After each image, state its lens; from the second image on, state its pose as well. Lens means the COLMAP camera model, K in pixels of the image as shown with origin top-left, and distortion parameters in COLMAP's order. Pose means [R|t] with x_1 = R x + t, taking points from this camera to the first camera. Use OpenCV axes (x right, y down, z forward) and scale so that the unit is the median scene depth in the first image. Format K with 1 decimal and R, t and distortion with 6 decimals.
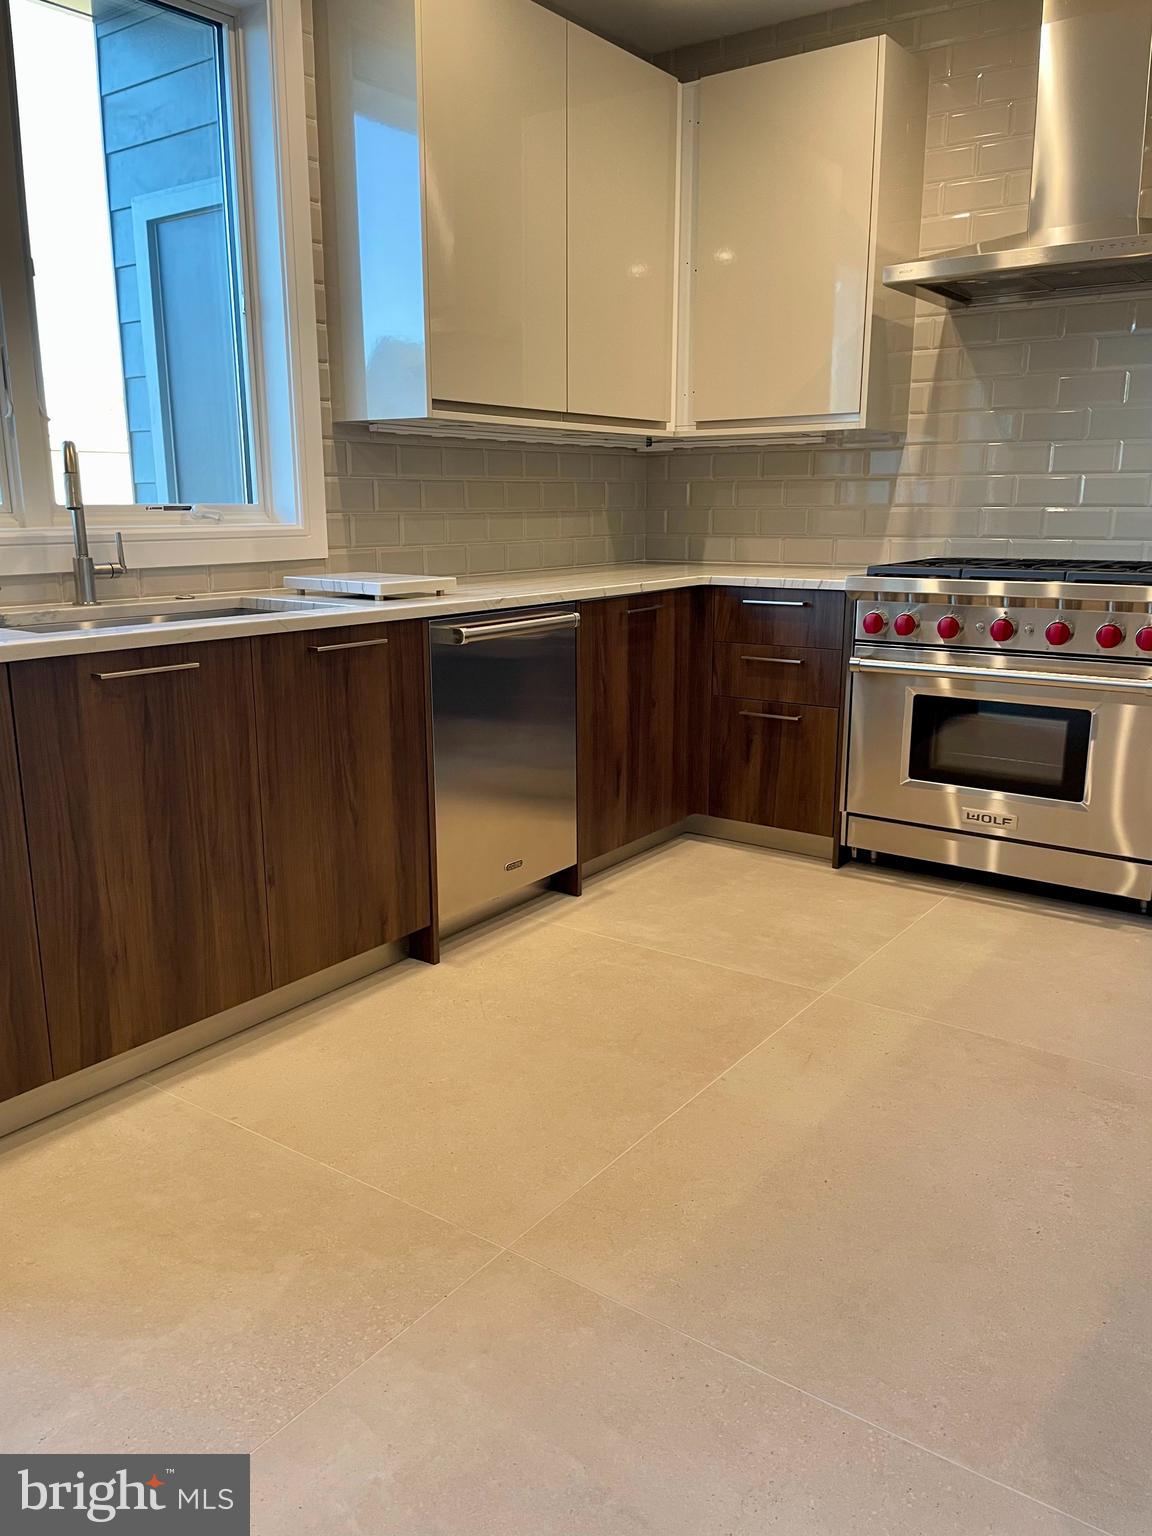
lens RADIAL K [[1168.7, 0, 565.3], [0, 1168.7, 767.4], [0, 0, 1]] dist [0.050005, -0.062977]
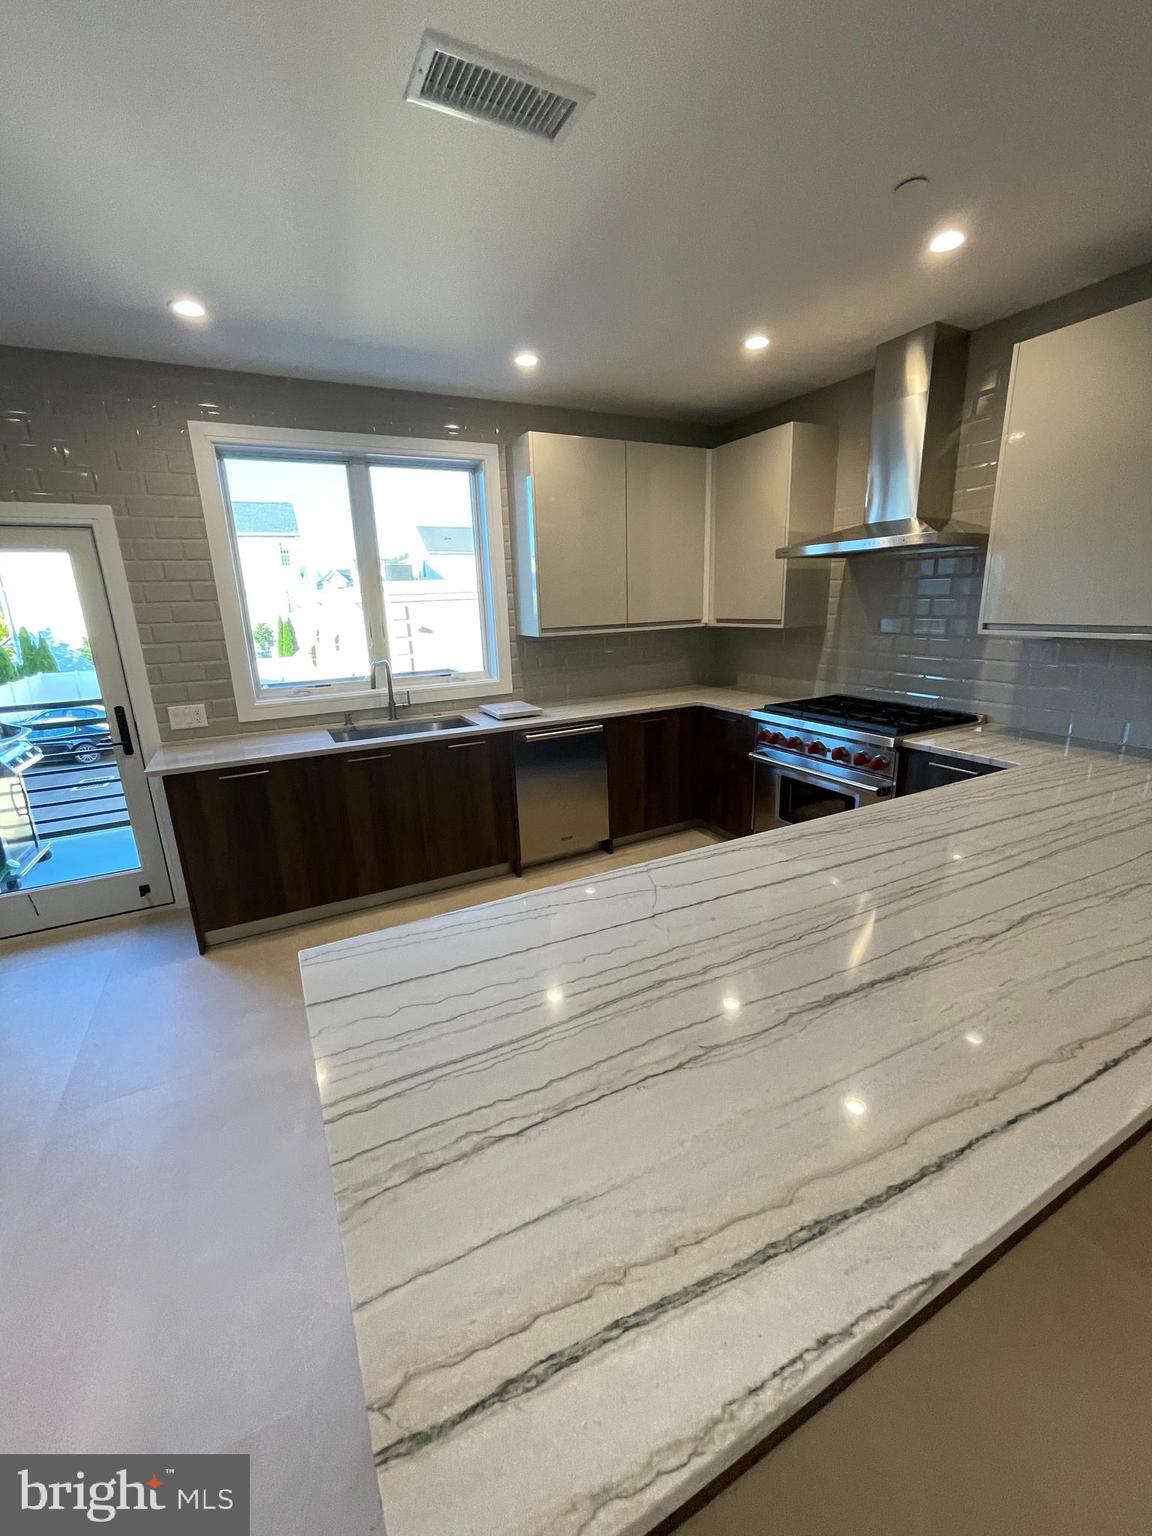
lens RADIAL K [[624.1, 0, 585.1], [0, 624.1, 766.1], [0, 0, 1]] dist [-0.010805, 0.001832]
pose [[0.898221, 0.087579, -0.430731, 0.475710], [-0.068191, 0.995850, 0.060280, -0.122174], [0.434223, -0.024772, 0.900465, -0.043254]]
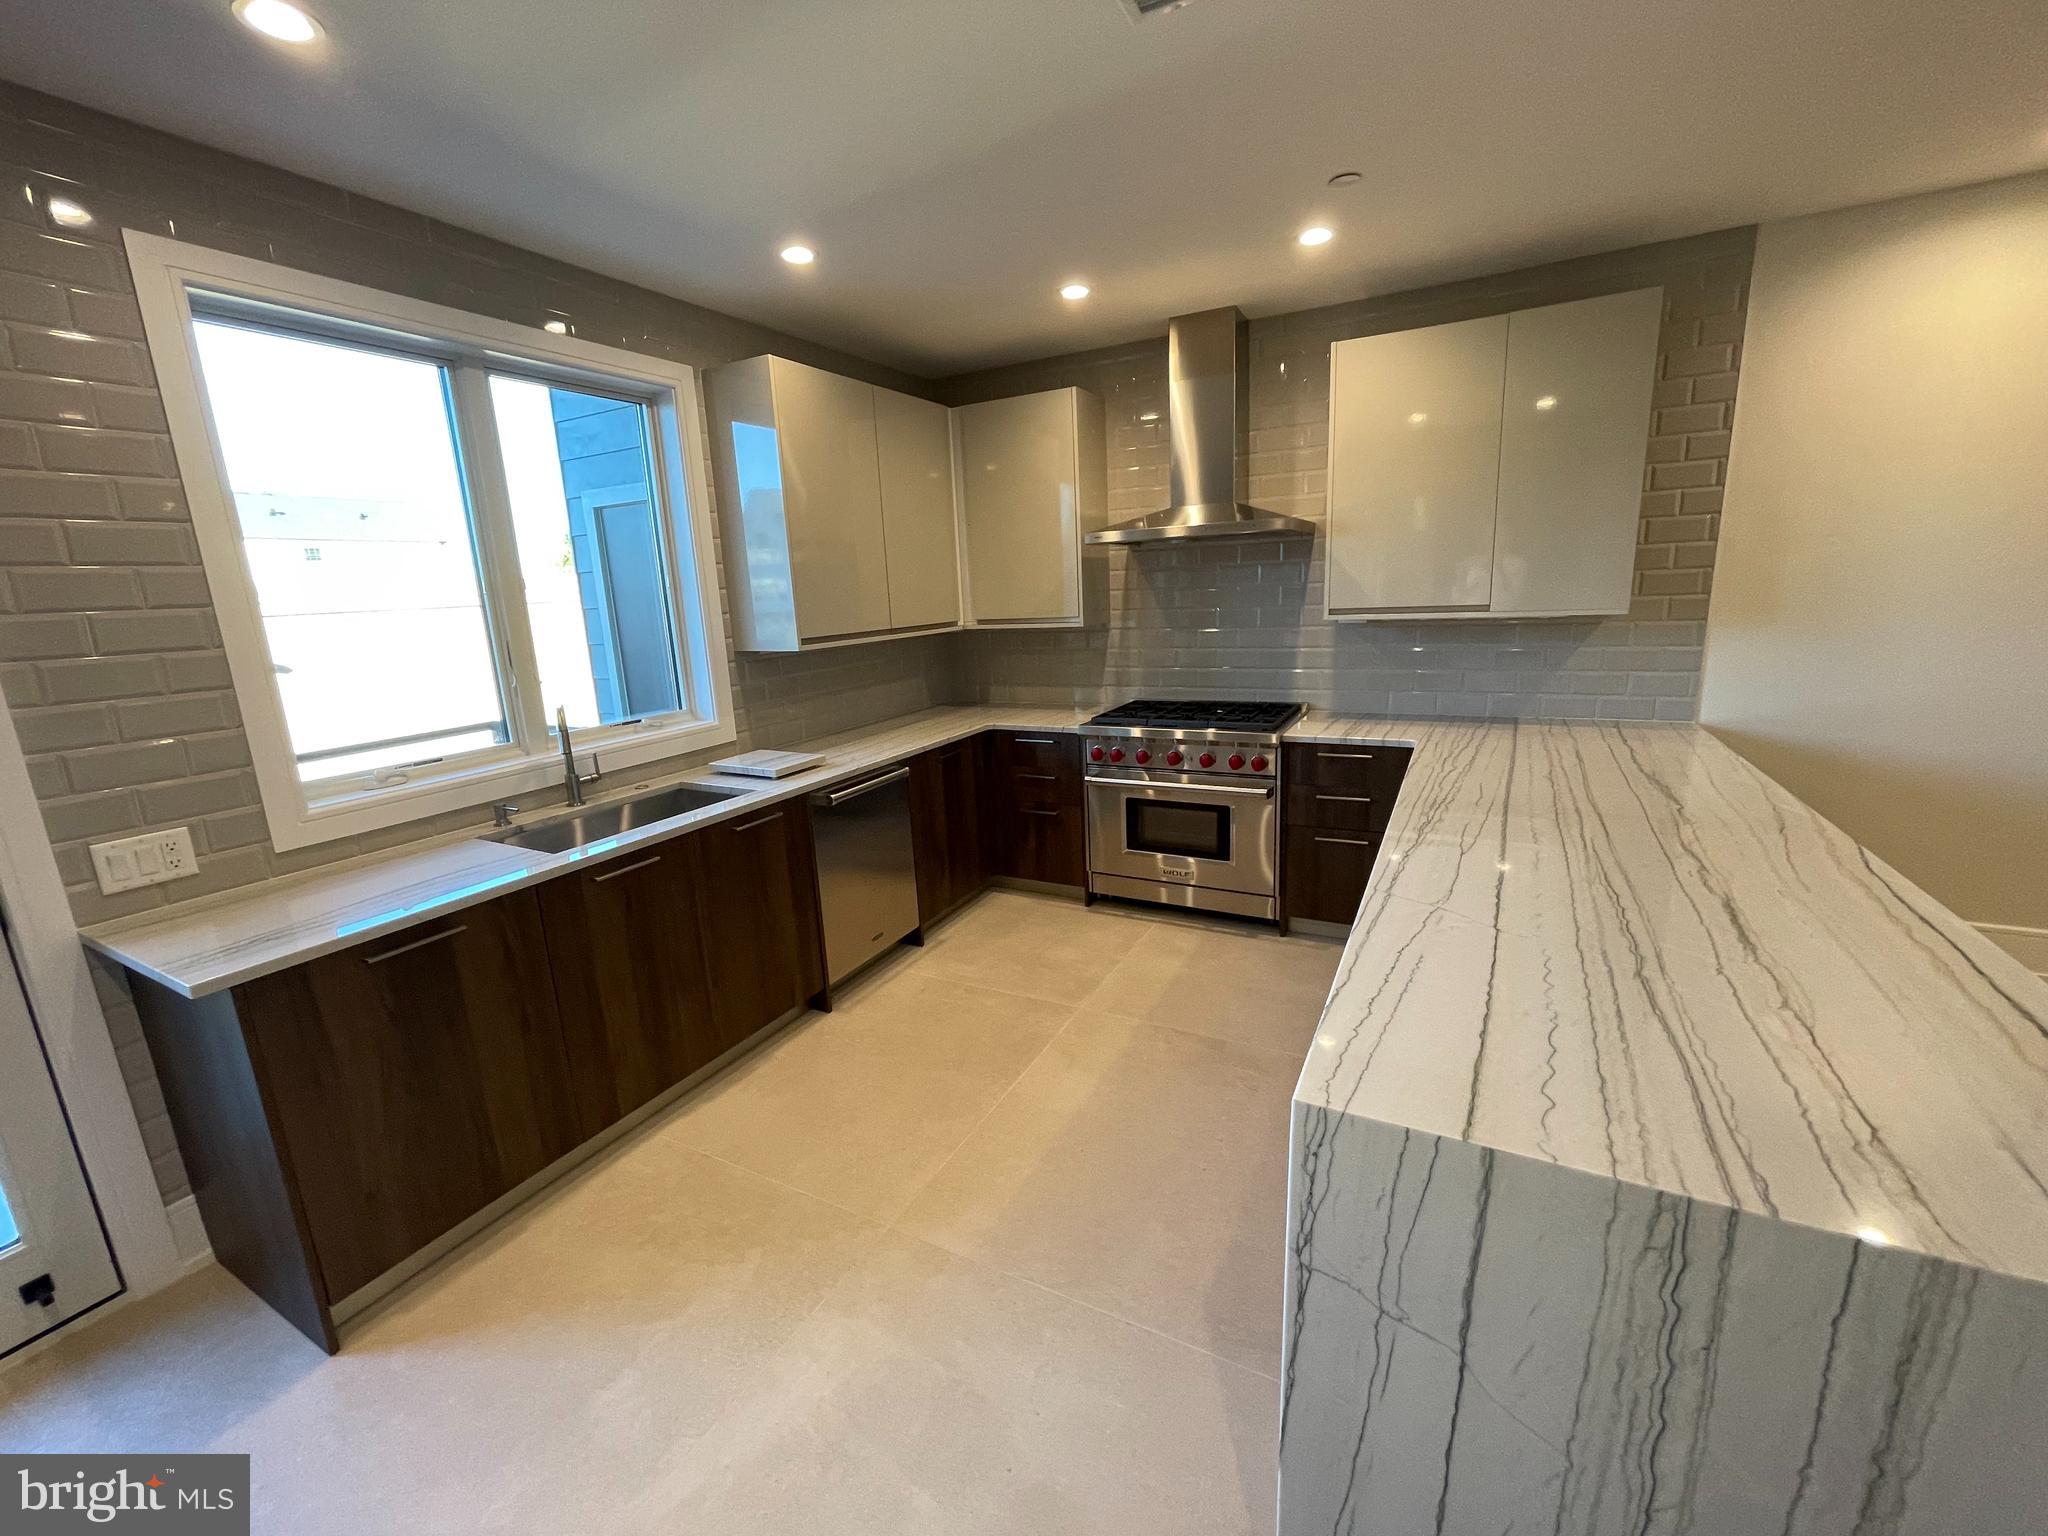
lens RADIAL K [[832.2, 0, 1016.4], [0, 832.2, 762.3], [0, 0, 1]] dist [-0.010805, 0.001832]
pose [[0.989045, -0.073077, 0.128255, 0.012384], [0.075627, 0.997022, -0.015118, -0.110556], [-0.126768, 0.024652, 0.991626, -0.096262]]
